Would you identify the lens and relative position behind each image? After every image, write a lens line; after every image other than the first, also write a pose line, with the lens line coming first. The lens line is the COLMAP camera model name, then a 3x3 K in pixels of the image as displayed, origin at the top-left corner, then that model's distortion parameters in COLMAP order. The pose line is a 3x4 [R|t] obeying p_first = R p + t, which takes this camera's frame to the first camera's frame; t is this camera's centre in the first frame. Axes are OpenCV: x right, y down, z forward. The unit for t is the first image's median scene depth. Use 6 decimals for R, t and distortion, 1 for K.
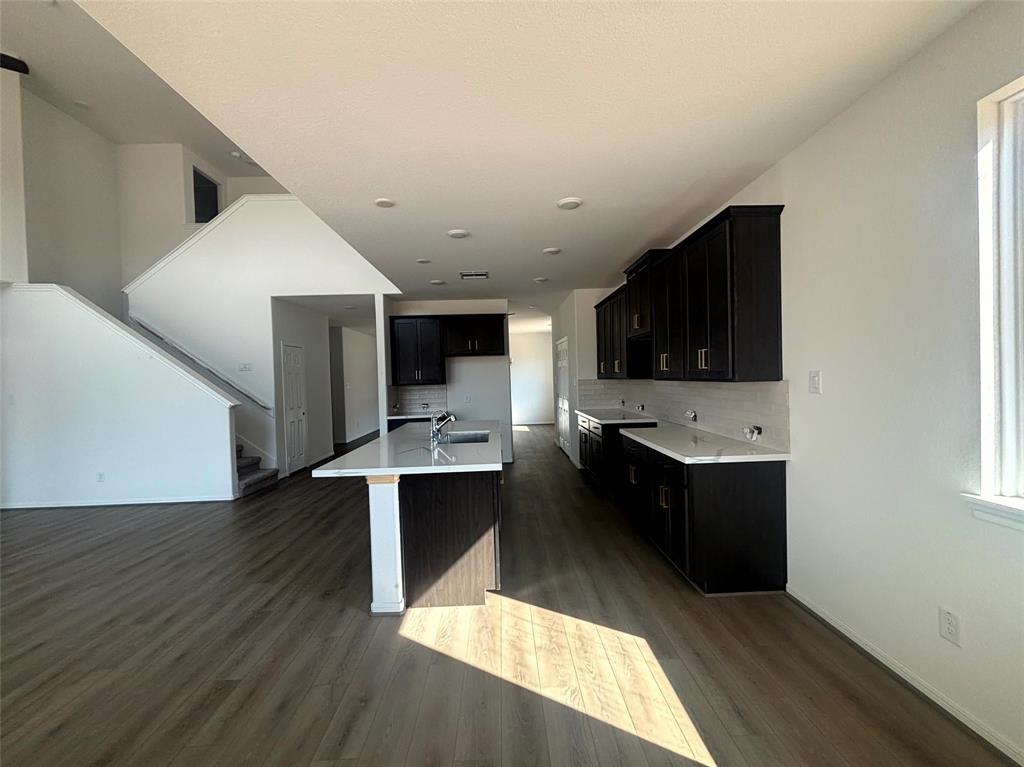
lens RADIAL K [[416.1, 0, 511.3], [0, 416.1, 382.8], [0, 0, 1]] dist [0.001205, -0.000001]
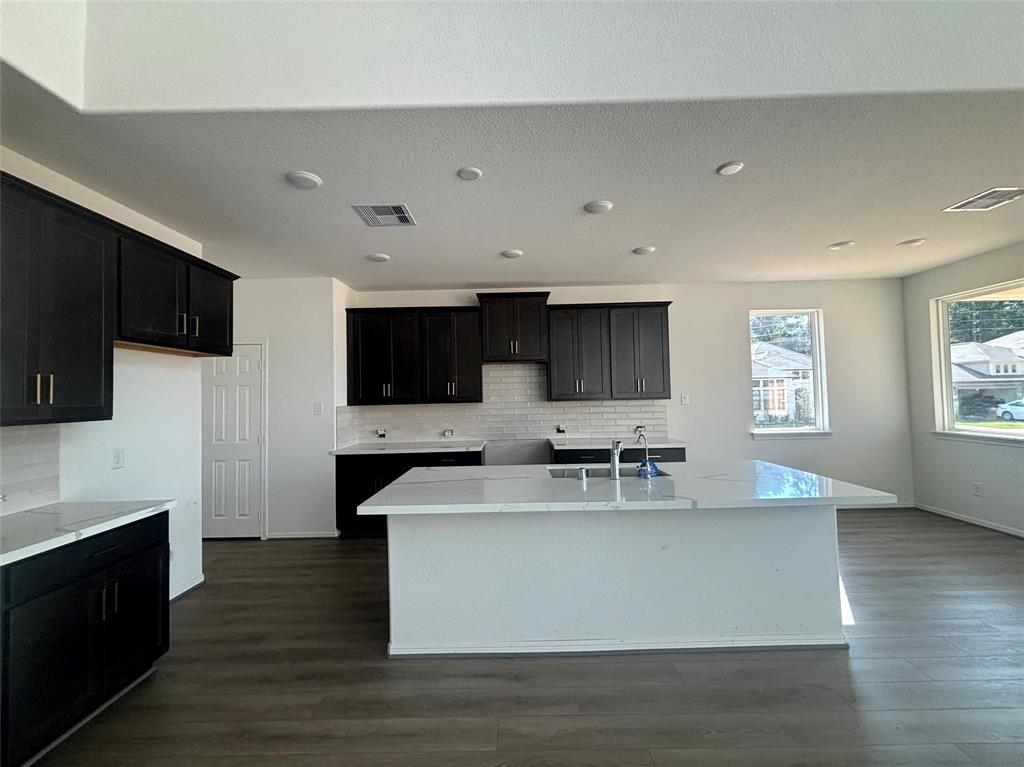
lens RADIAL K [[414.0, 0, 510.2], [0, 414.0, 386.3], [0, 0, 1]] dist [-0.000273, 0.000142]
pose [[0.030106, 0.052008, 0.998193, -1.021568], [0.035640, 0.997955, -0.053071, 0.012088], [-0.998911, 0.037174, 0.028191, 1.337662]]
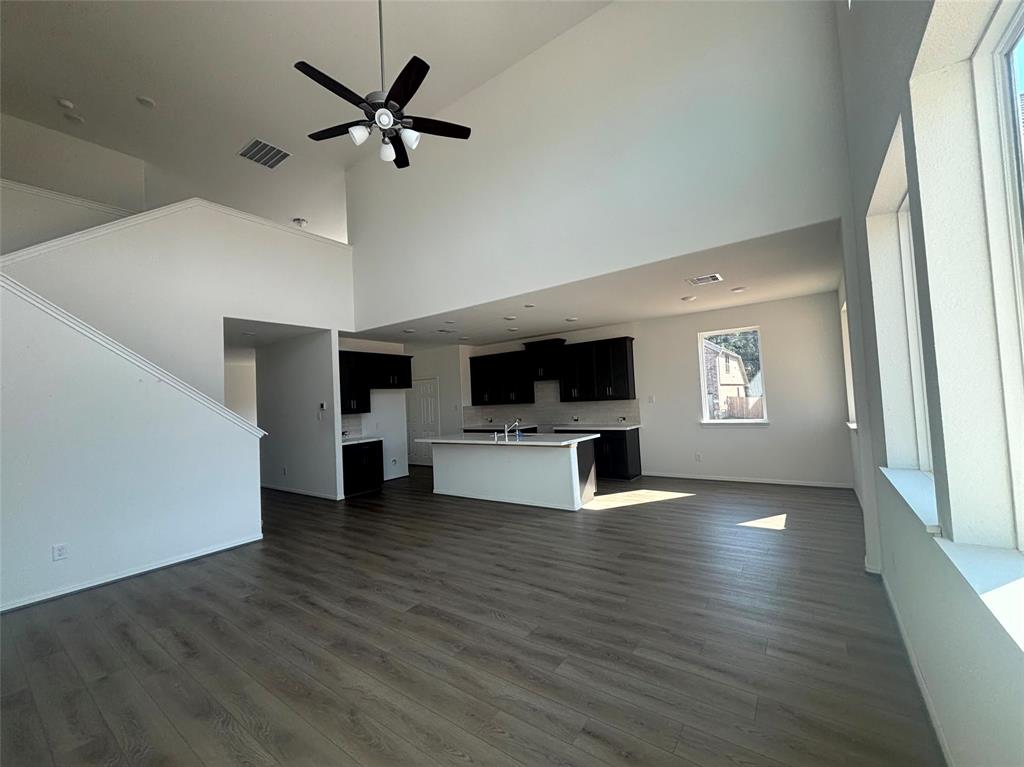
lens RADIAL K [[416.1, 0, 511.3], [0, 416.1, 382.8], [0, 0, 1]] dist [0.001205, -0.000001]
pose [[0.609664, 0.032498, 0.791994, -1.722429], [0.042602, 0.996372, -0.073678, 0.047128], [-0.791515, 0.078660, 0.606067, -0.034262]]
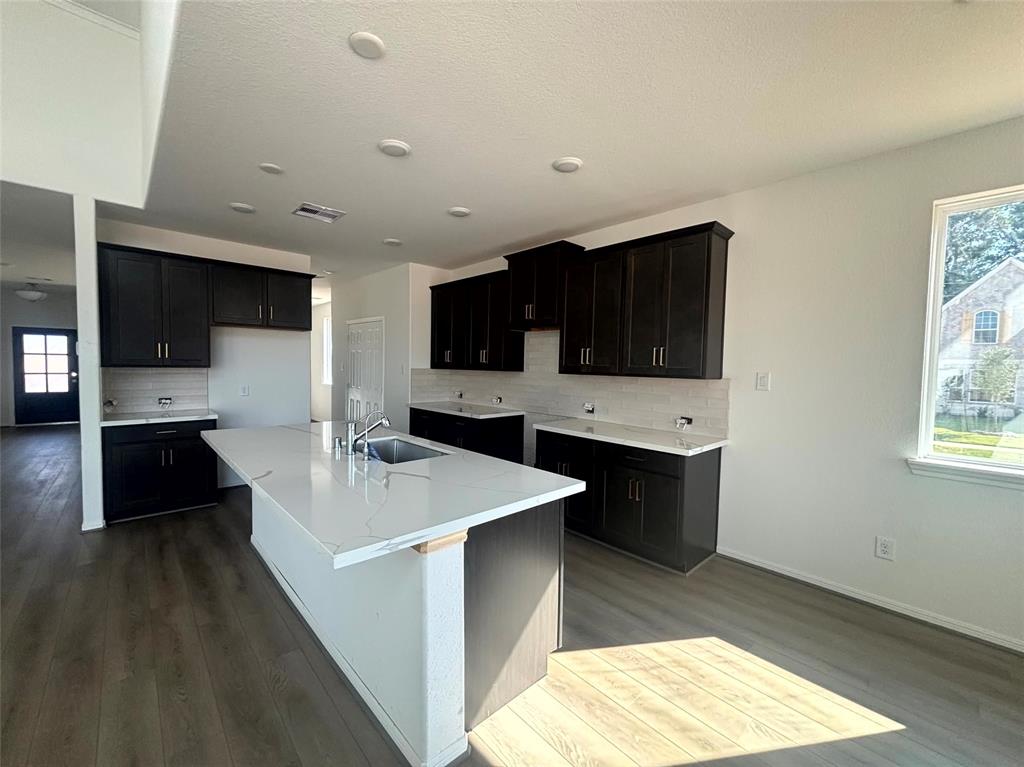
lens RADIAL K [[416.1, 0, 511.3], [0, 416.1, 382.8], [0, 0, 1]] dist [0.001205, -0.000001]
pose [[0.748357, 0.013498, 0.663158, -0.497724], [-0.031314, 0.999397, 0.014996, 0.005907], [-0.662556, -0.031988, 0.748329, 0.417037]]
